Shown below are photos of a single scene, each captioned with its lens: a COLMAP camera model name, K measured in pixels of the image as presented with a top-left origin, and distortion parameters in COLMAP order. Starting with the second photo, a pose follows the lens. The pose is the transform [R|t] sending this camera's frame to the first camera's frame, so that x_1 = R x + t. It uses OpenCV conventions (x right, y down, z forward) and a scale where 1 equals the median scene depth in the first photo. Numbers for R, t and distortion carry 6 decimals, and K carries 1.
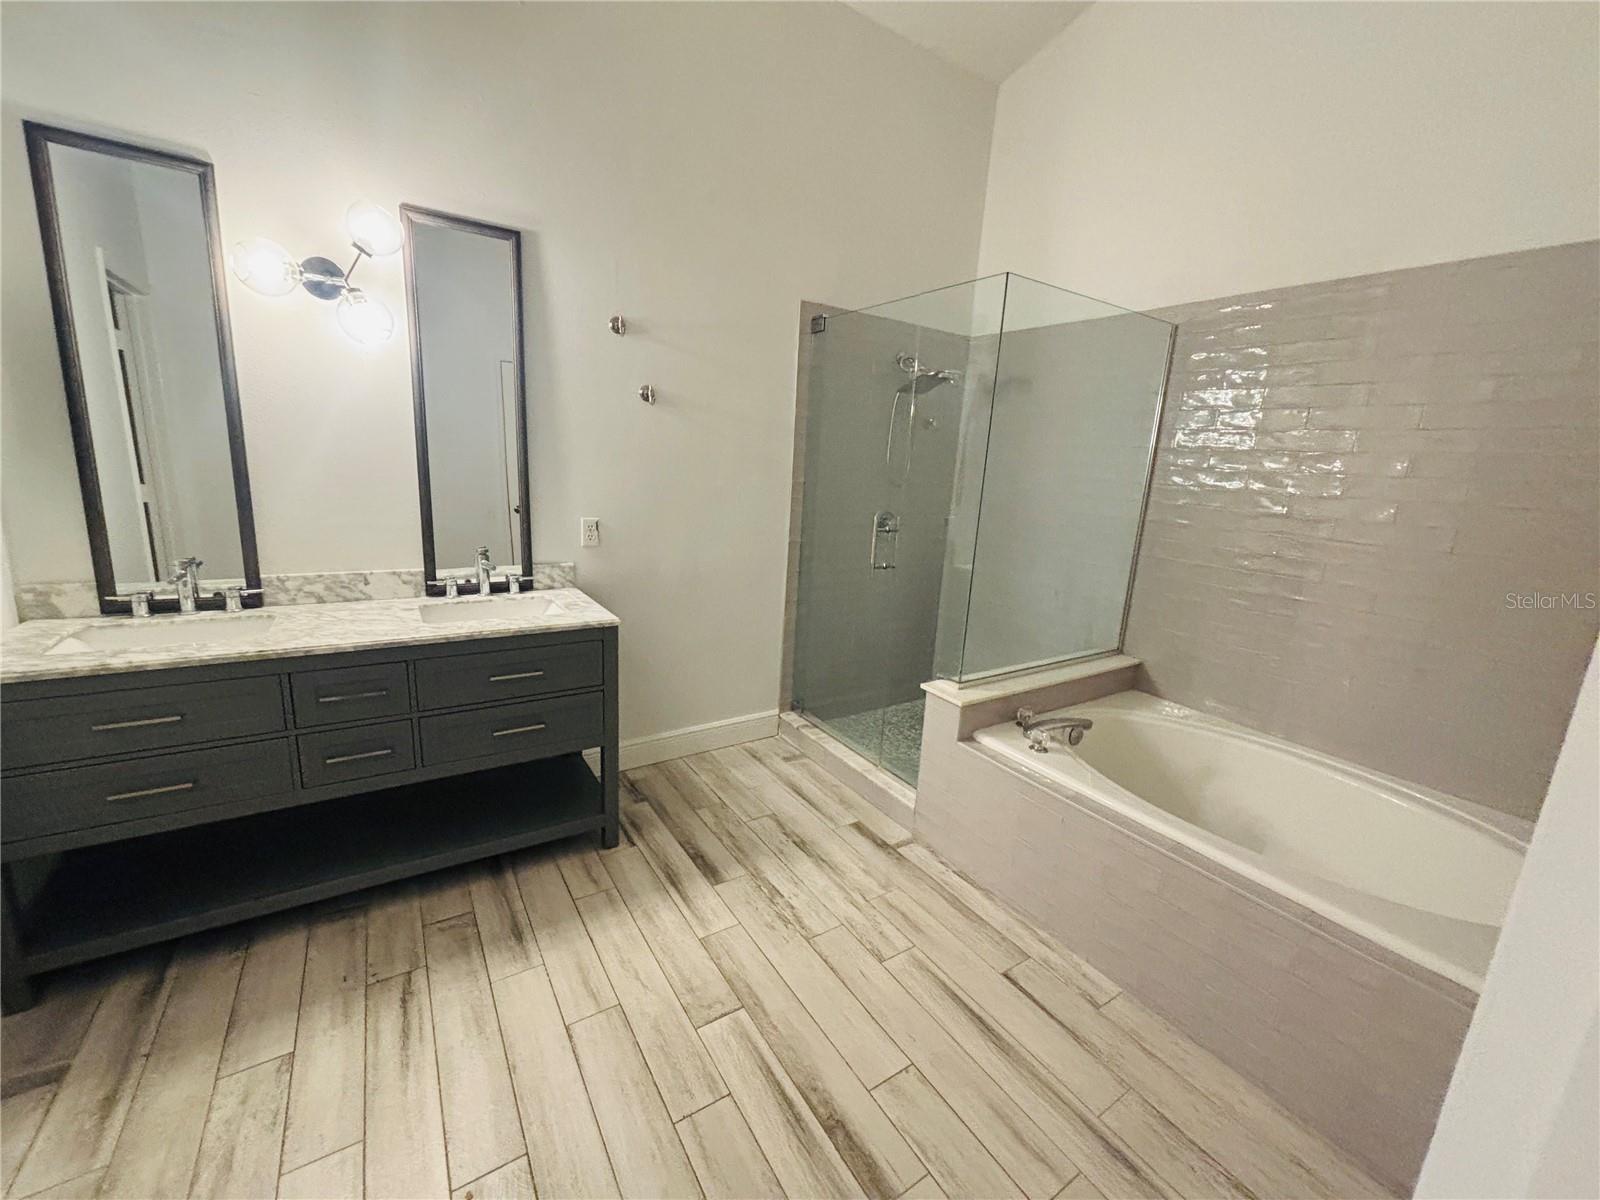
lens RADIAL K [[642.9, 0, 794.4], [0, 642.9, 597.4], [0, 0, 1]] dist [0.010788, -0.000592]
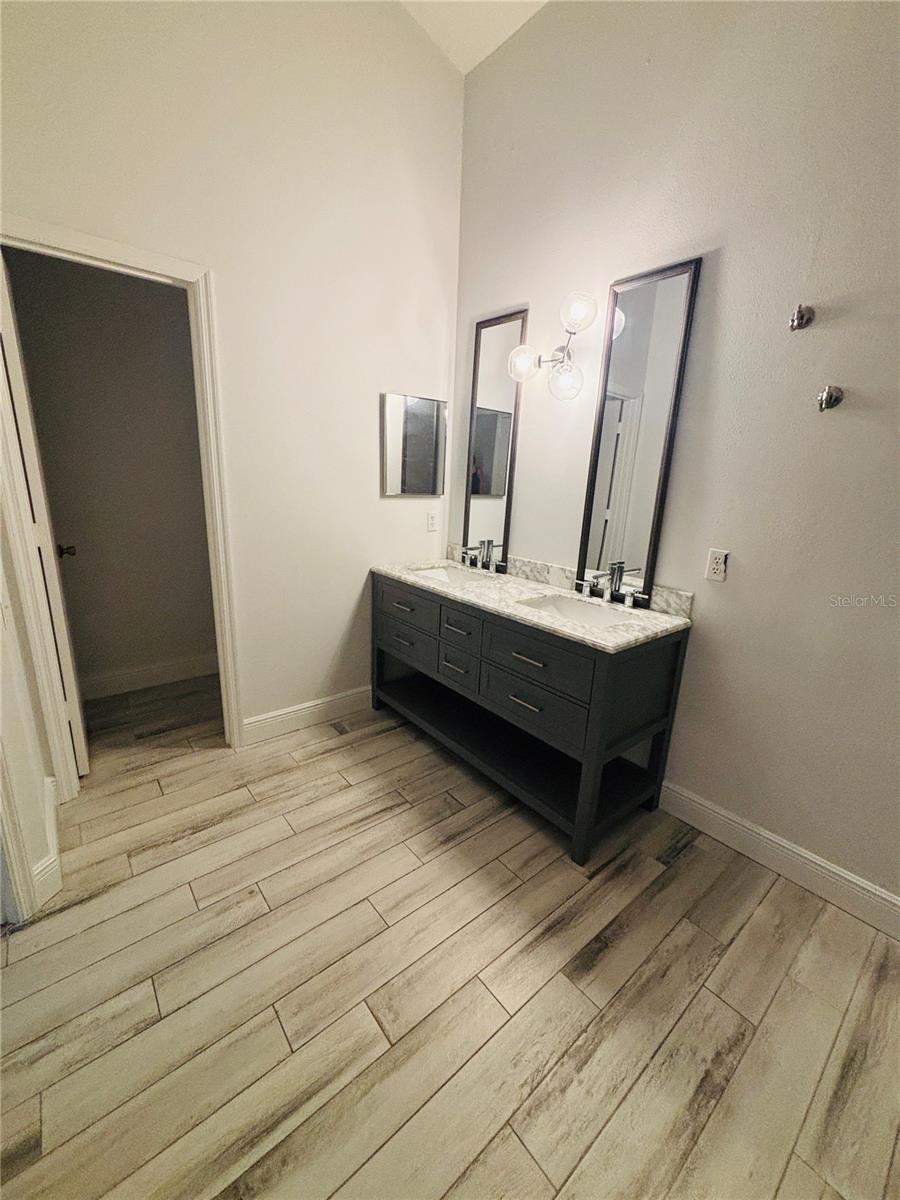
lens RADIAL K [[483.2, 0, 449.1], [0, 483.2, 597.1], [0, 0, 1]] dist [0.012659, 0.000749]
pose [[0.134426, 0.200759, -0.970374, 0.380277], [-0.242954, 0.956050, 0.164139, -0.096568], [0.960678, 0.213692, 0.177293, 0.634771]]
